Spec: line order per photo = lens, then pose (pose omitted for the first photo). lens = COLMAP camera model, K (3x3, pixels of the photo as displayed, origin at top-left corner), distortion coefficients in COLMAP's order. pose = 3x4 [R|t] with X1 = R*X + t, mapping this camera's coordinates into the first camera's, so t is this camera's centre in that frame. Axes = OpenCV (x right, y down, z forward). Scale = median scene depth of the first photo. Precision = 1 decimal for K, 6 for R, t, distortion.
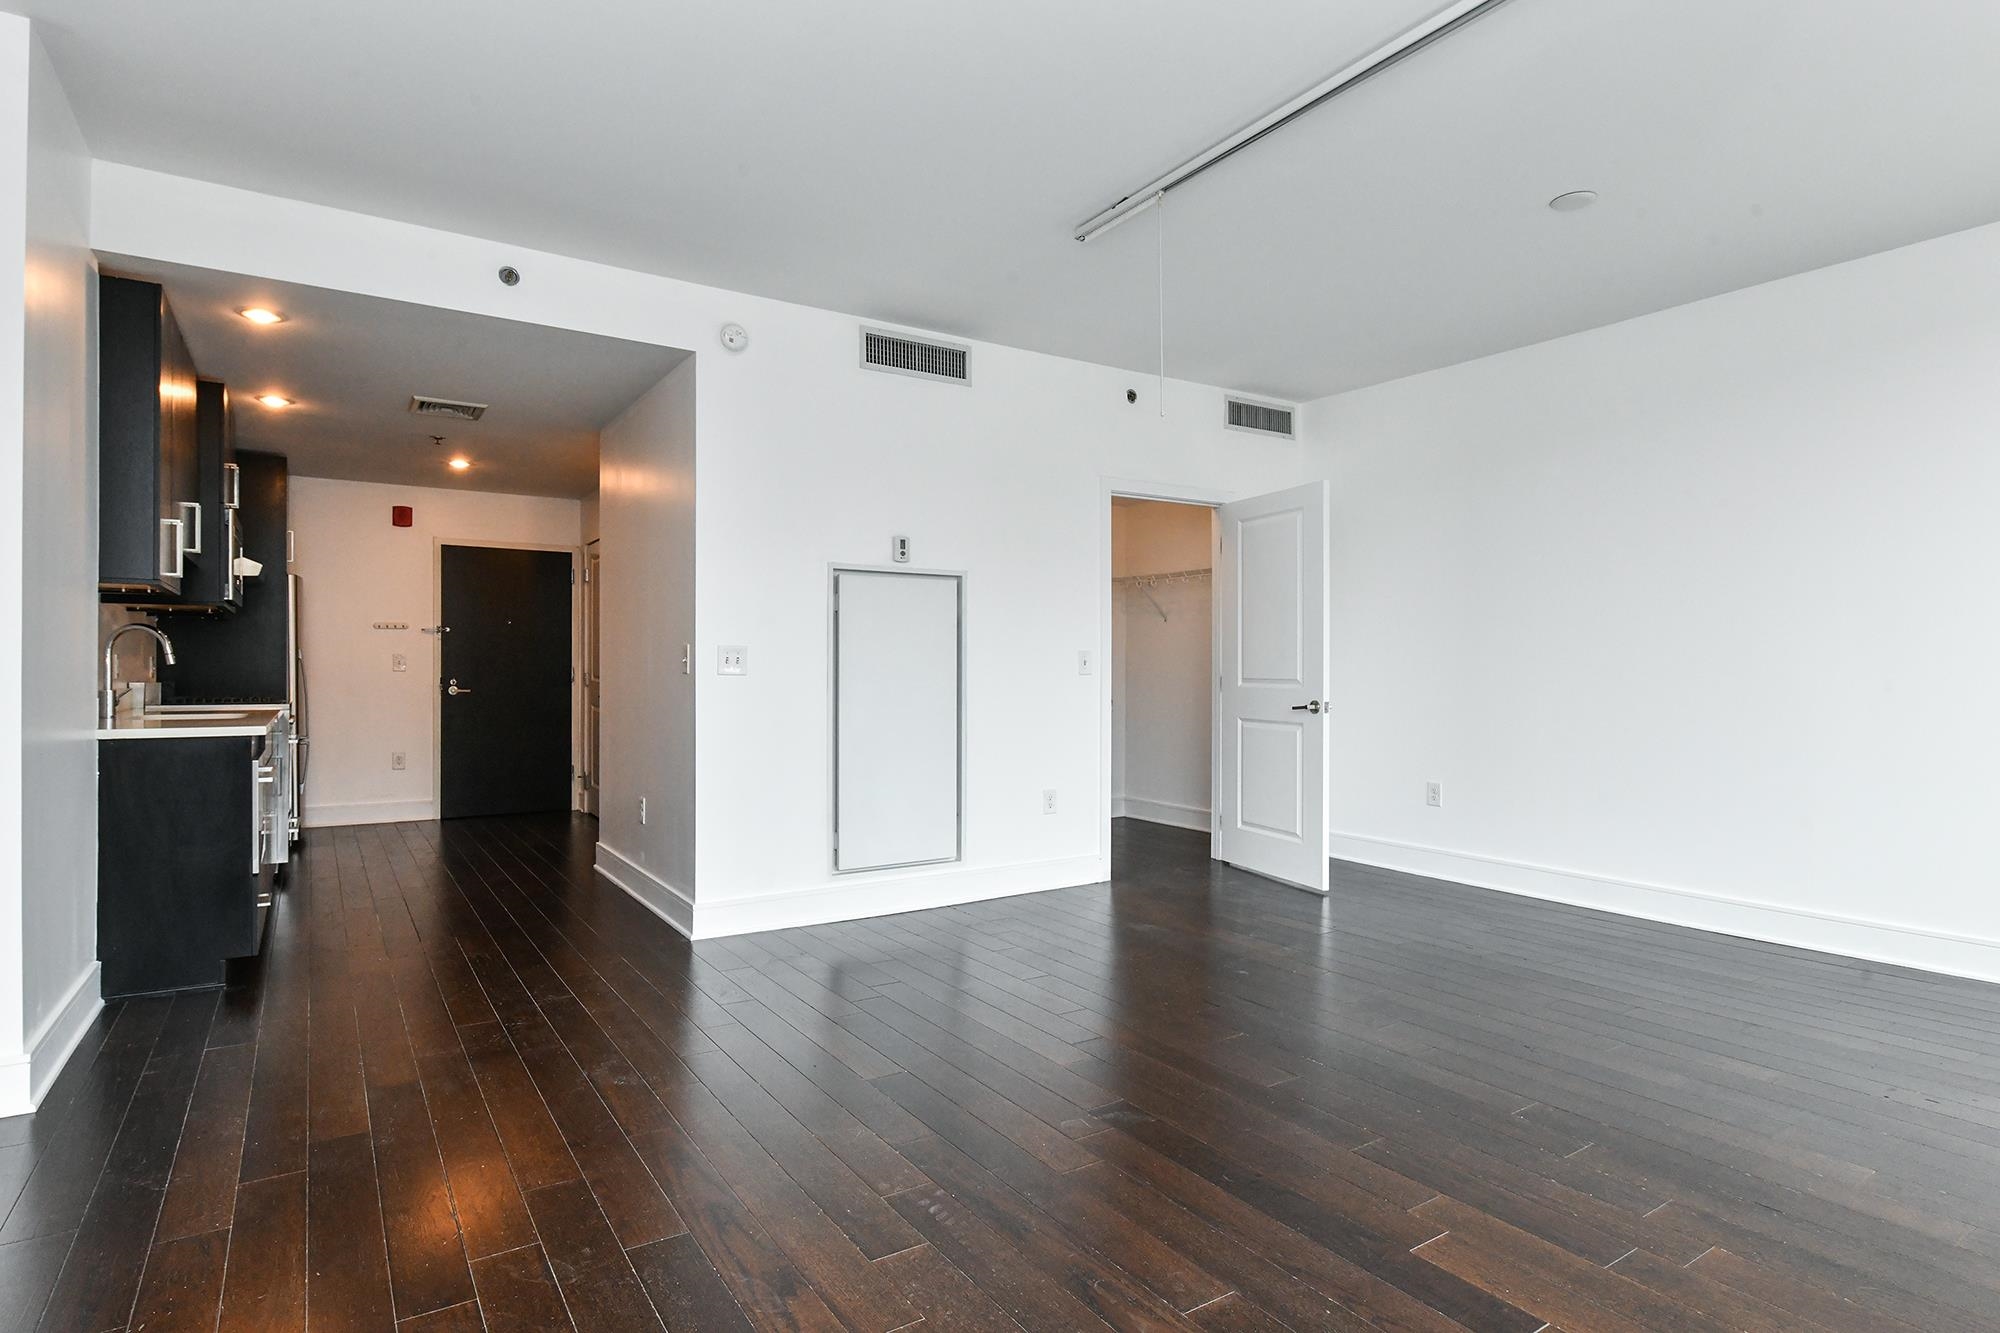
lens RADIAL K [[1029.7, 0, 992.4], [0, 1029.7, 672.4], [0, 0, 1]] dist [-0.021433, 0.000043]
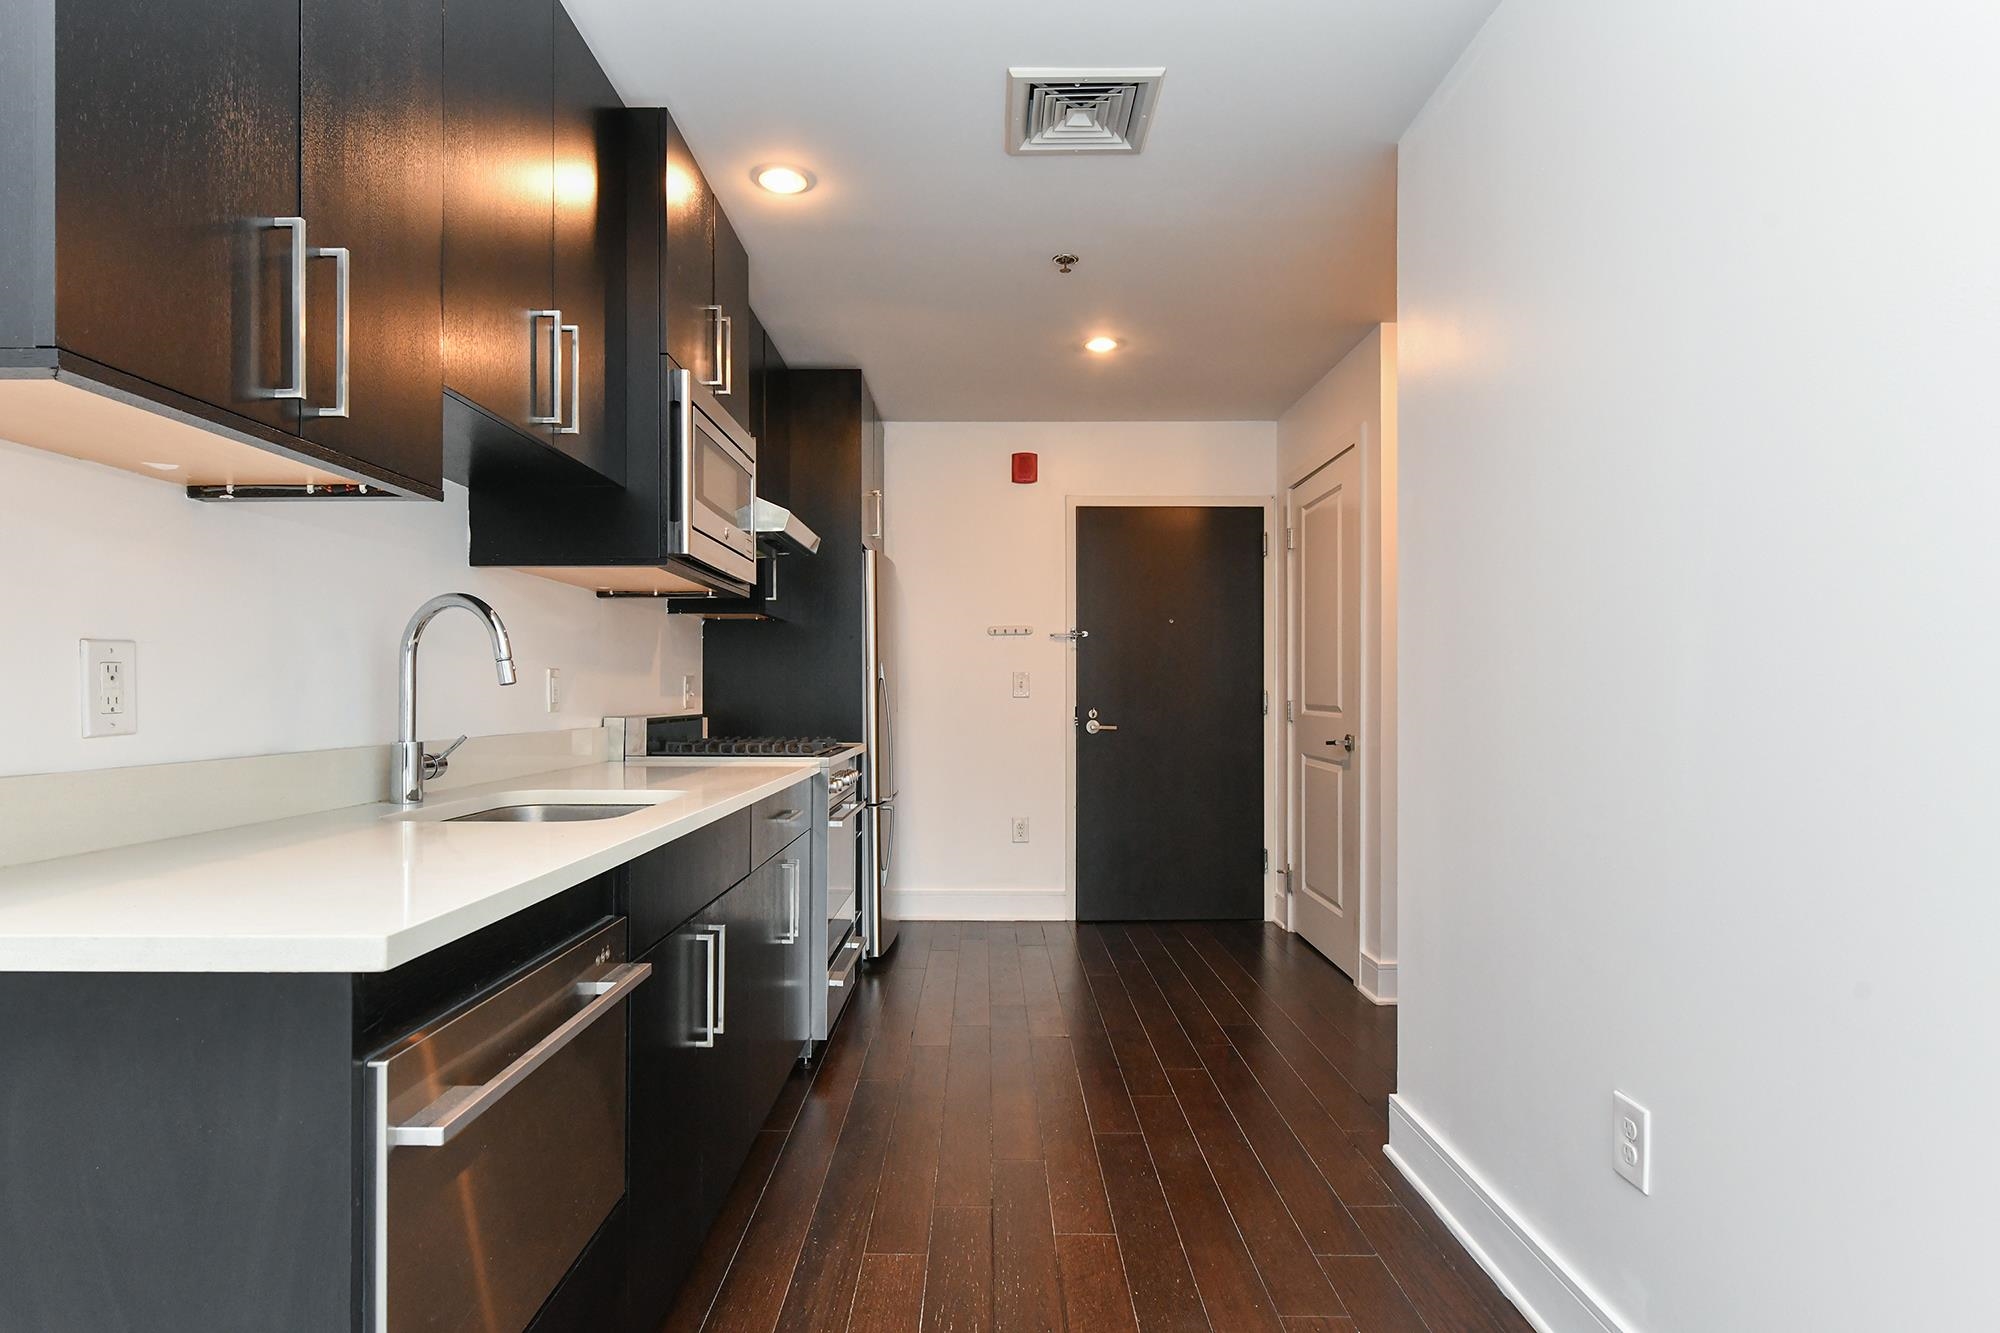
lens RADIAL K [[1029.7, 0, 996.4], [0, 1029.7, 679.1], [0, 0, 1]] dist [-0.021433, 0.000043]
pose [[0.839168, -0.008165, -0.543811, -0.221750], [0.000331, 0.999895, -0.014501, -0.003556], [0.543872, 0.011988, 0.839082, 0.415875]]
